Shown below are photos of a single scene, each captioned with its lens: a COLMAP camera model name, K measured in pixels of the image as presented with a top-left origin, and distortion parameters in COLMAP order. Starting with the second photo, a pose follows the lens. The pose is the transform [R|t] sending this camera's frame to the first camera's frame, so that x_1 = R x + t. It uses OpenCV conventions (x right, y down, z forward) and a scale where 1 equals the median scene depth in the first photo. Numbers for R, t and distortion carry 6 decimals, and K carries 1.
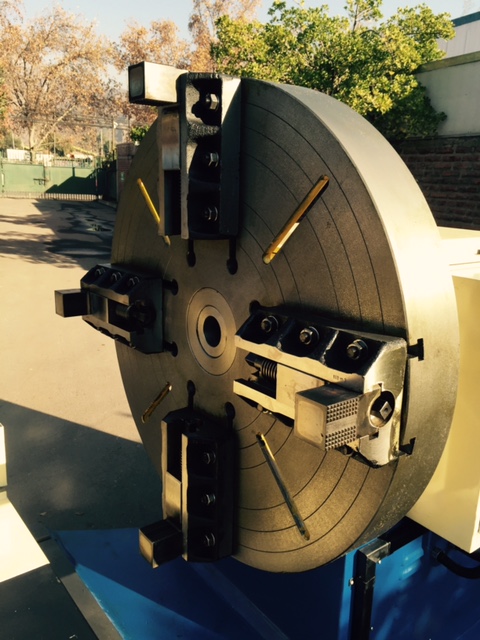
lens RADIAL K [[549.2, 0, 241.5], [0, 549.2, 323.5], [0, 0, 1]] dist [0.057018, -0.074638]
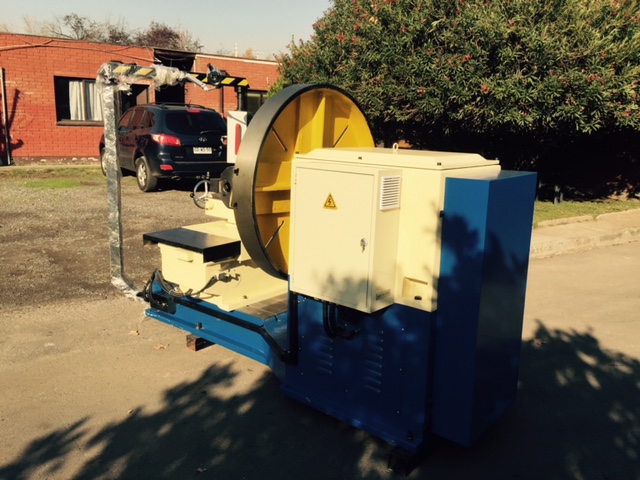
lens RADIAL K [[549.2, 0, 317.2], [0, 549.2, 253.7], [0, 0, 1]] dist [0.057018, -0.074638]
pose [[0.228899, 0.189655, -0.954796, 0.481528], [-0.272595, 0.954084, 0.124162, -0.002702], [0.934504, 0.231852, 0.270088, 0.097563]]
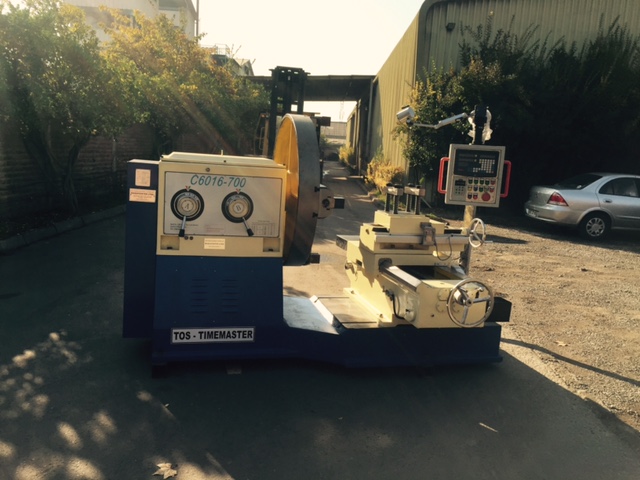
lens RADIAL K [[549.2, 0, 322.2], [0, 549.2, 238.8], [0, 0, 1]] dist [0.057018, -0.074638]
pose [[-0.915533, -0.169970, 0.364568, -0.276650], [-0.005063, 0.911135, 0.412078, -0.212532], [-0.402211, 0.375425, -0.835034, 0.760228]]
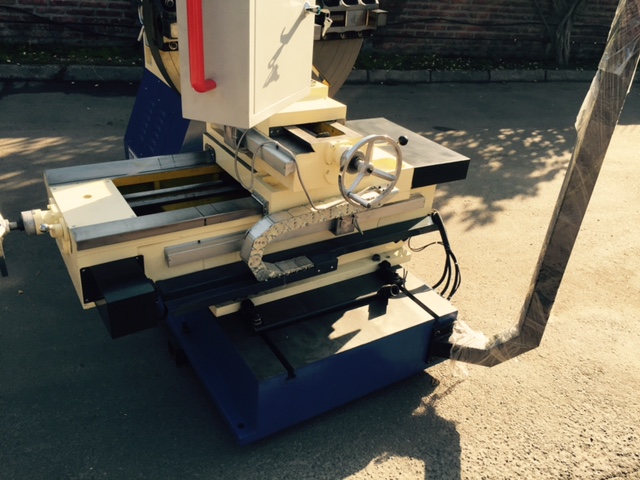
lens RADIAL K [[549.2, 0, 321.5], [0, 549.2, 242.0], [0, 0, 1]] dist [0.057018, -0.074638]
pose [[0.107700, -0.518962, 0.847986, -0.440475], [0.189762, 0.847996, 0.494867, -0.052078], [-0.975905, 0.107618, 0.189808, 0.111207]]
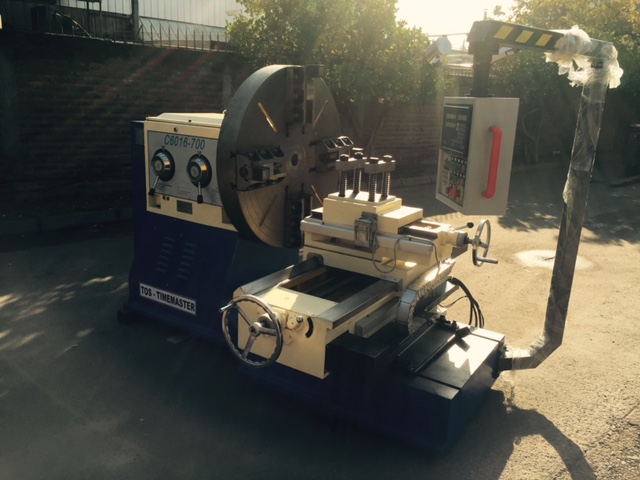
lens RADIAL K [[549.2, 0, 323.3], [0, 549.2, 242.8], [0, 0, 1]] dist [0.057018, -0.074638]
pose [[-0.326237, -0.307955, 0.893719, -0.525112], [0.186848, 0.905785, 0.380318, -0.122530], [-0.926637, 0.291064, -0.237960, 0.333740]]
